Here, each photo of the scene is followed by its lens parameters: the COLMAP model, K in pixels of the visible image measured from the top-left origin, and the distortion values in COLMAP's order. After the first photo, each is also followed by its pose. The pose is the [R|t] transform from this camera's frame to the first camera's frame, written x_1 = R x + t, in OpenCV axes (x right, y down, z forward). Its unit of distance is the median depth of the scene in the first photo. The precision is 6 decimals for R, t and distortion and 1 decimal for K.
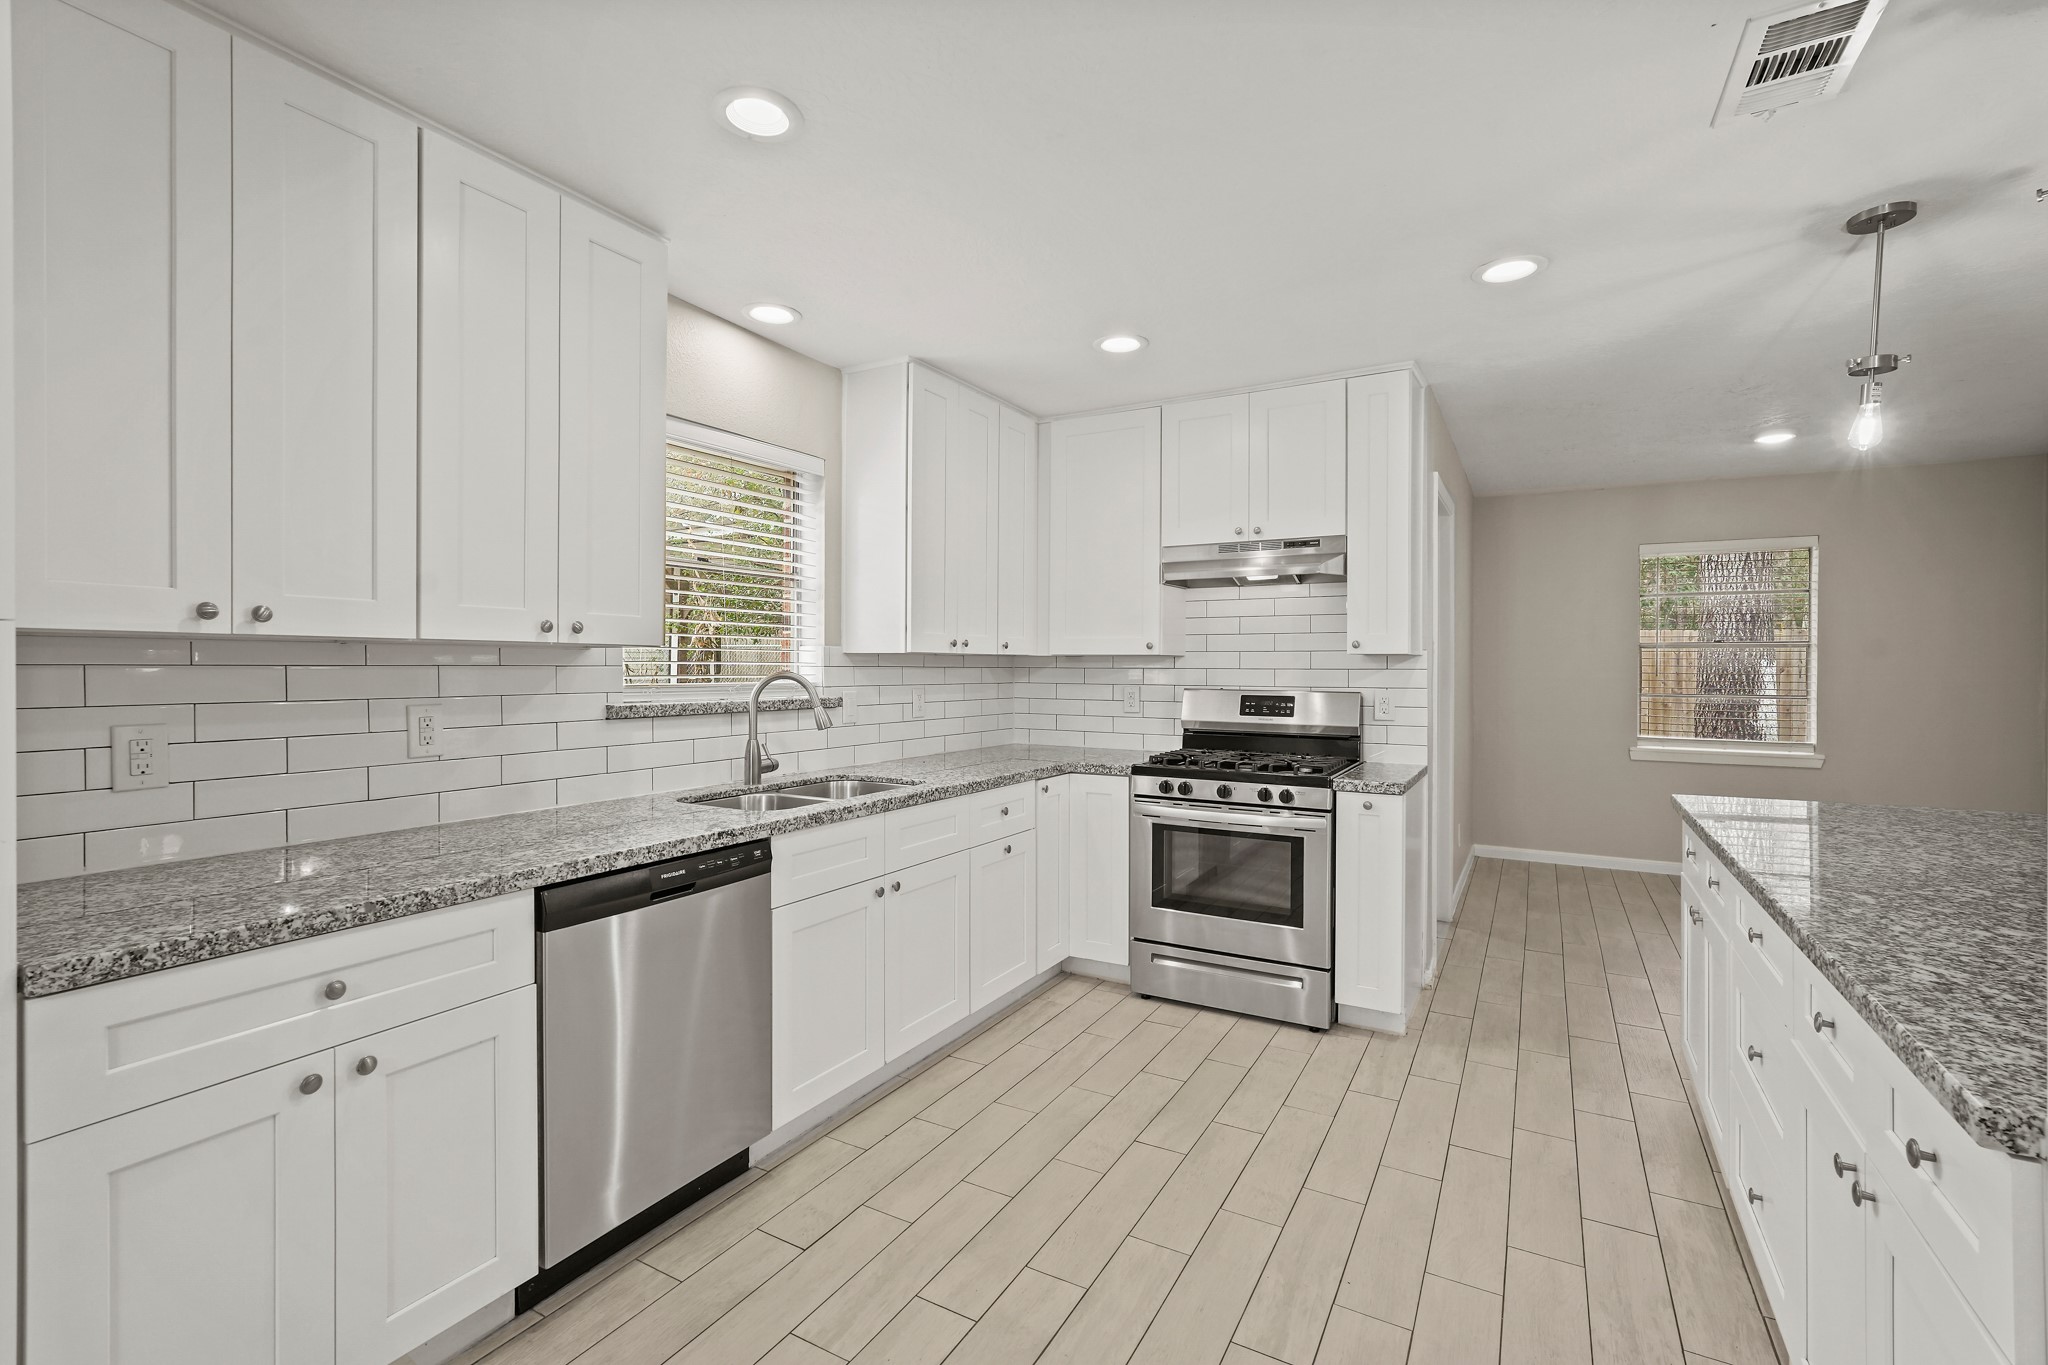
lens RADIAL K [[900.8, 0, 1035.3], [0, 900.8, 675.3], [0, 0, 1]] dist [-0.003443, 0.000056]
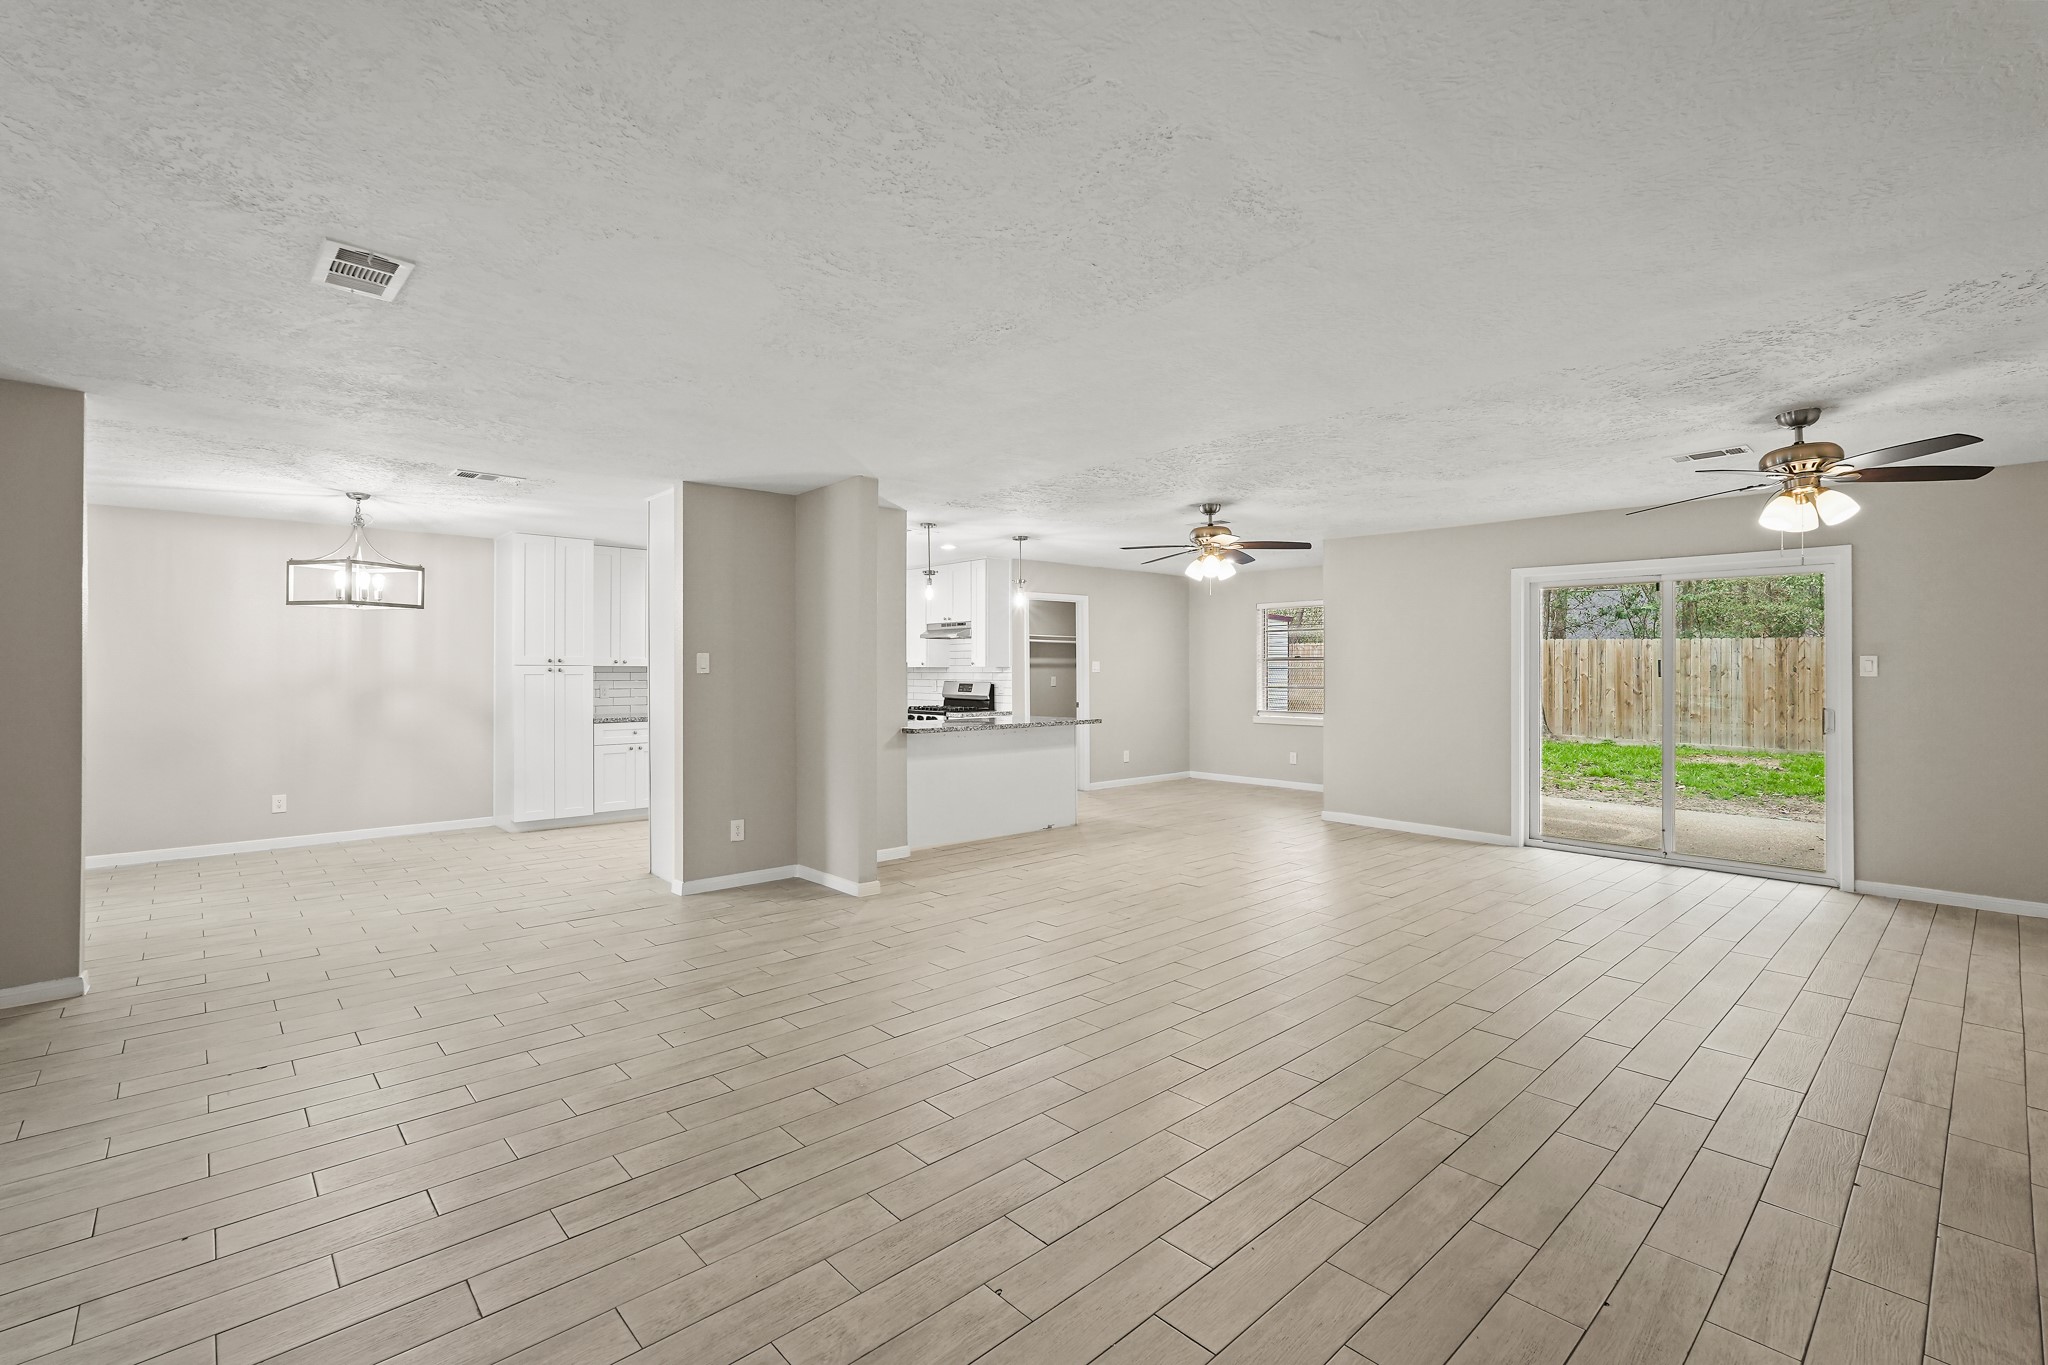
lens RADIAL K [[907.2, 0, 1026.7], [0, 907.2, 665.4], [0, 0, 1]] dist [-0.002409, 0.000539]
pose [[0.953225, -0.005935, -0.302202, 1.316363], [0.000405, 0.999831, -0.018359, 0.020668], [0.302260, 0.017378, 0.953067, -1.477060]]
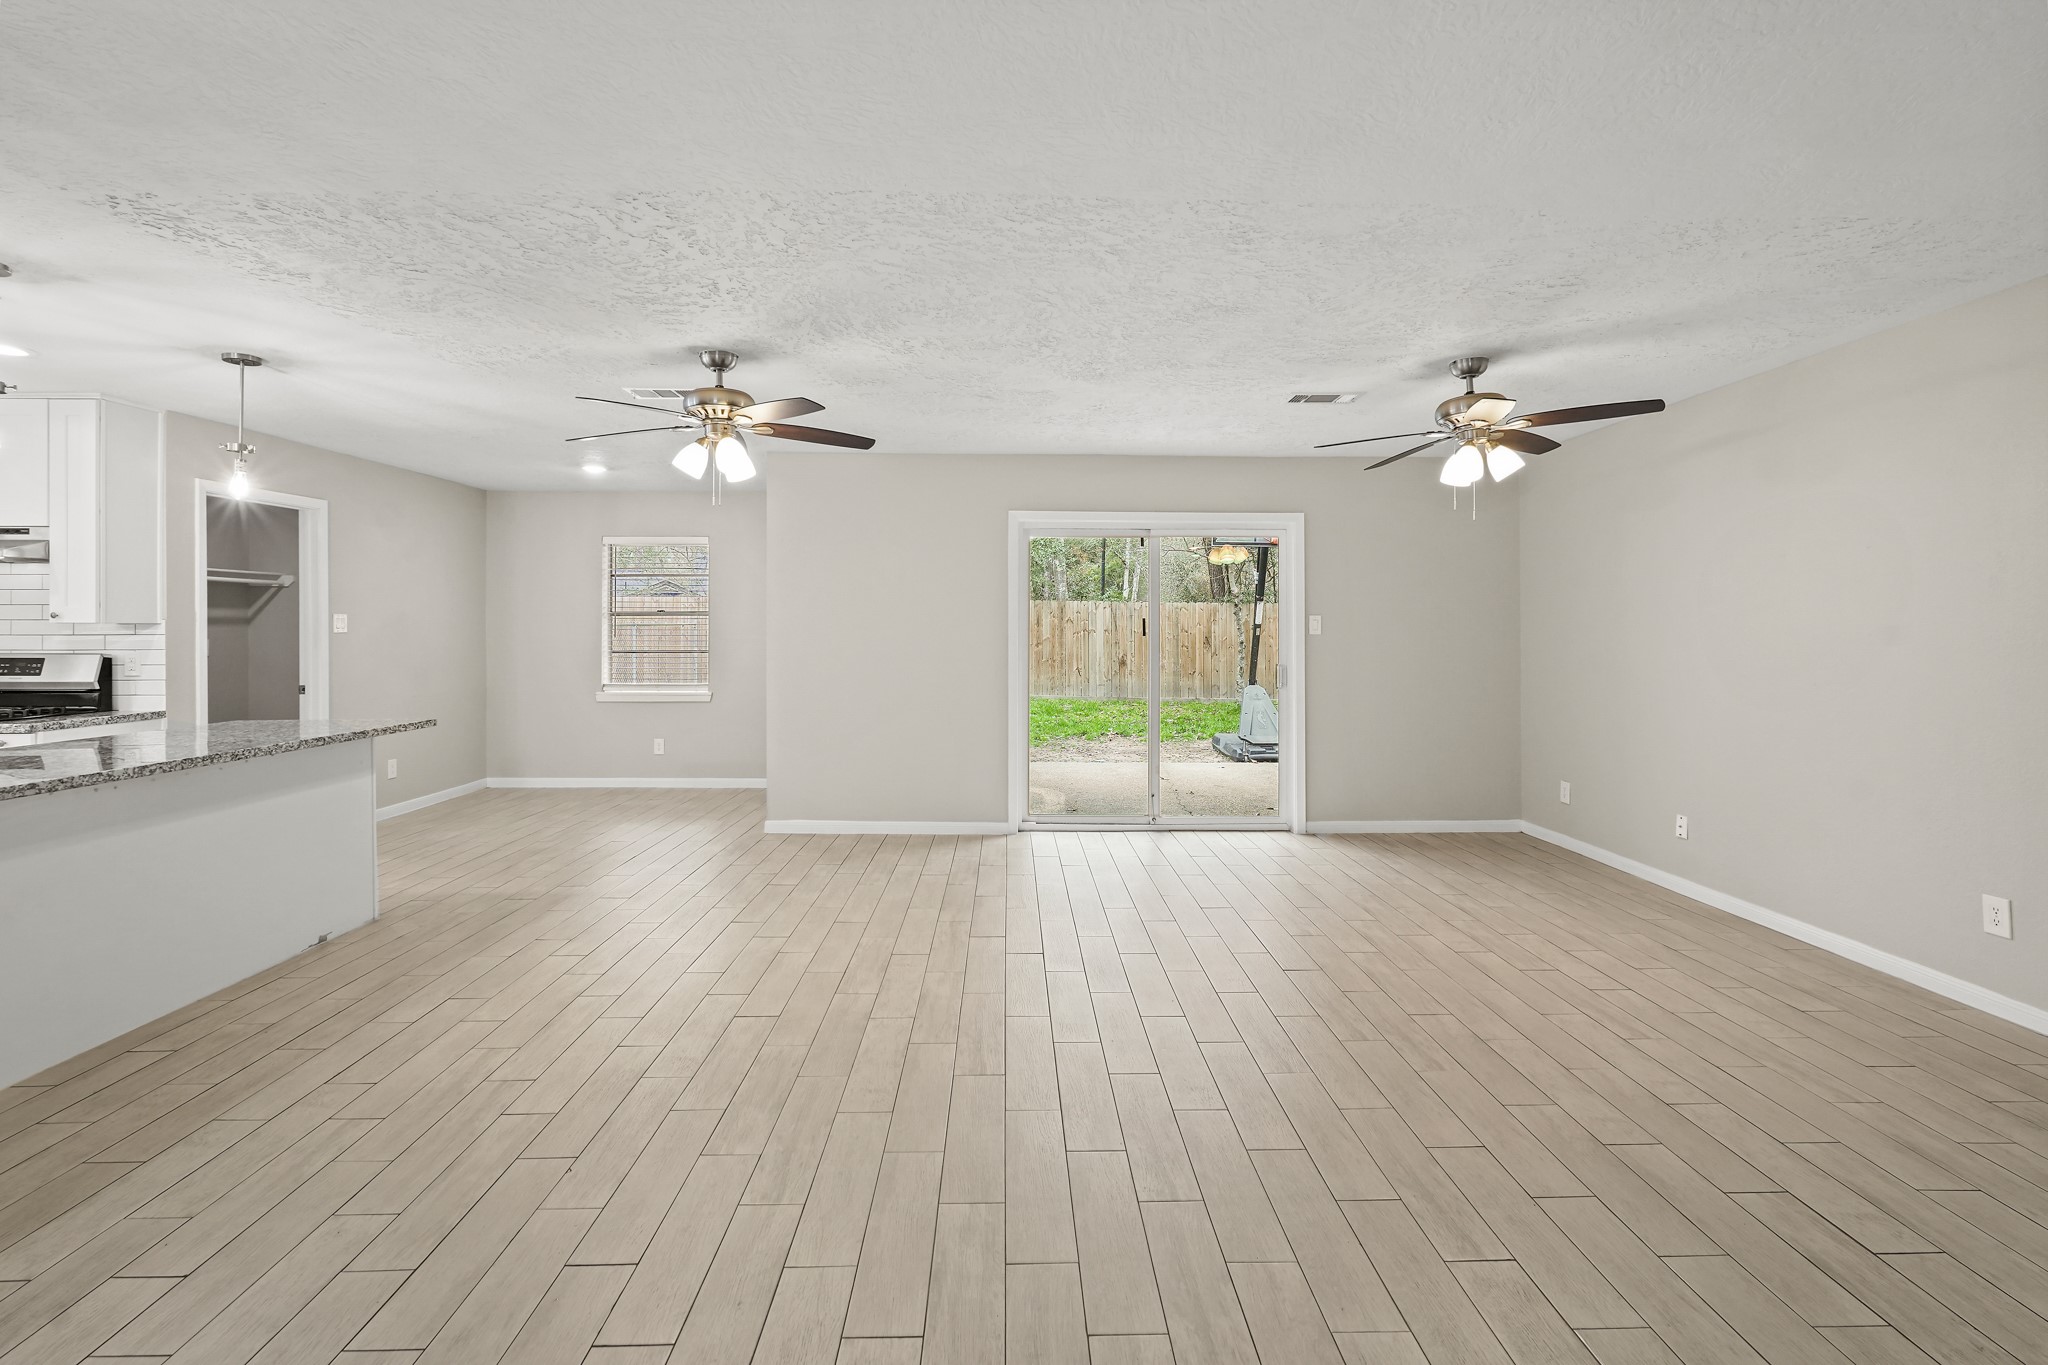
lens RADIAL K [[923.2, 0, 1022.3], [0, 923.2, 621.2], [0, 0, 1]] dist [-0.005097, 0.000452]
pose [[0.859719, -0.001430, 0.510765, 0.864509], [0.010282, 0.999842, -0.014507, 0.006173], [-0.510663, 0.017723, 0.859598, -0.773037]]
